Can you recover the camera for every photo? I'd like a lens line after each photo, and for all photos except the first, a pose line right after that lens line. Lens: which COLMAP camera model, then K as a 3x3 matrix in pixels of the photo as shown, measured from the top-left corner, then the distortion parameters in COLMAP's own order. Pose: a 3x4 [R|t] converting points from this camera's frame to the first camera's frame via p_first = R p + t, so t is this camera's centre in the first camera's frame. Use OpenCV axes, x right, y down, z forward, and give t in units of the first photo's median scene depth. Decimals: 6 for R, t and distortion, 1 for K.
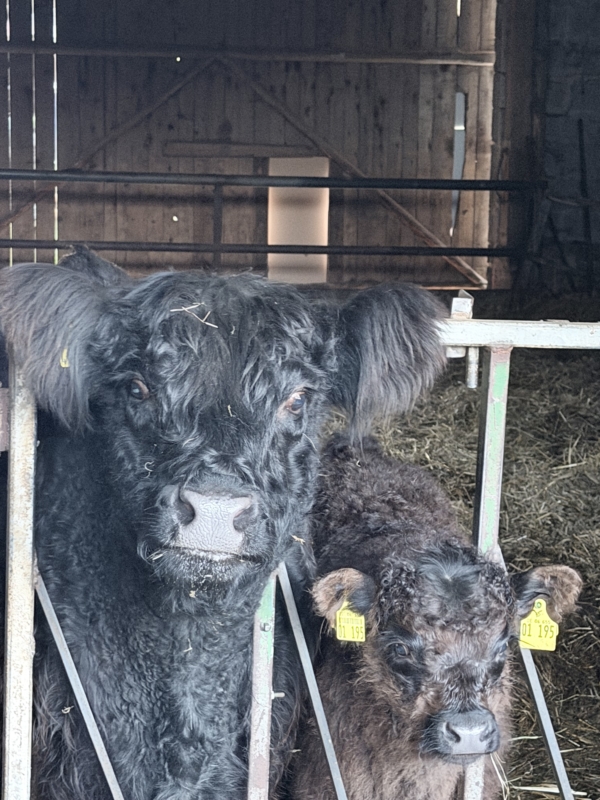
lens RADIAL K [[1831.0, 0, 287.4], [0, 1831.0, 365.1], [0, 0, 1]] dist [0.135411, 0.000000]
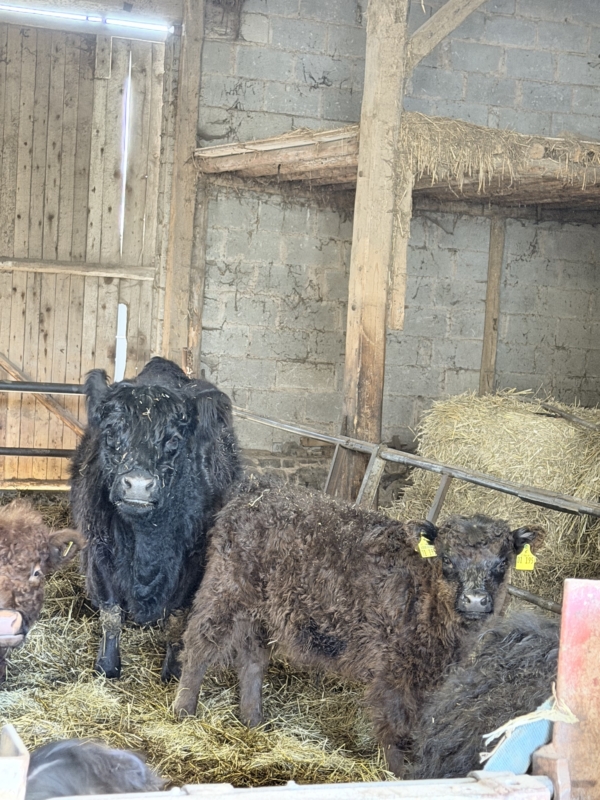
lens RADIAL K [[1535.2, 0, 298.1], [0, 1535.2, 397.0], [0, 0, 1]] dist [0.173115, 0.000000]
pose [[0.977921, 0.028145, 0.207070, 0.010612], [-0.010388, 0.996211, -0.086349, -0.019138], [-0.208715, 0.082291, 0.974508, 0.117921]]
